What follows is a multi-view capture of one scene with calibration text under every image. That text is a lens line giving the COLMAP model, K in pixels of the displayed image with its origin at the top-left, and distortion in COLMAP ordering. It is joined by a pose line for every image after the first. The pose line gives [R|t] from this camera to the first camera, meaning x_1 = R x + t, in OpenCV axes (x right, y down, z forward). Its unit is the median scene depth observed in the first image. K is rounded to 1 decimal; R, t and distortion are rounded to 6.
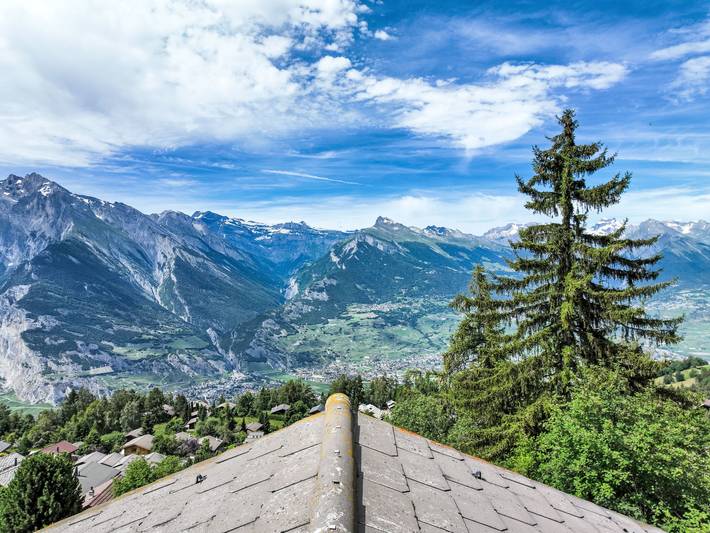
lens RADIAL K [[544.5, 0, 355.0], [0, 544.5, 266.5], [0, 0, 1]] dist [0.044697, -0.001027]
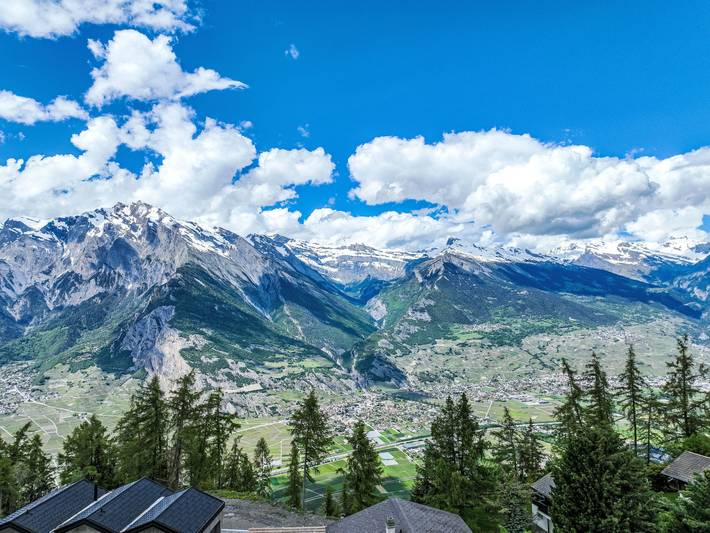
lens RADIAL K [[544.5, 0, 355.0], [0, 544.5, 266.5], [0, 0, 1]] dist [0.044697, -0.001027]
pose [[0.997896, -0.007761, -0.064371, -0.129980], [0.005295, 0.999249, -0.038392, -0.000218], [0.064620, 0.037971, 0.997187, -0.021423]]
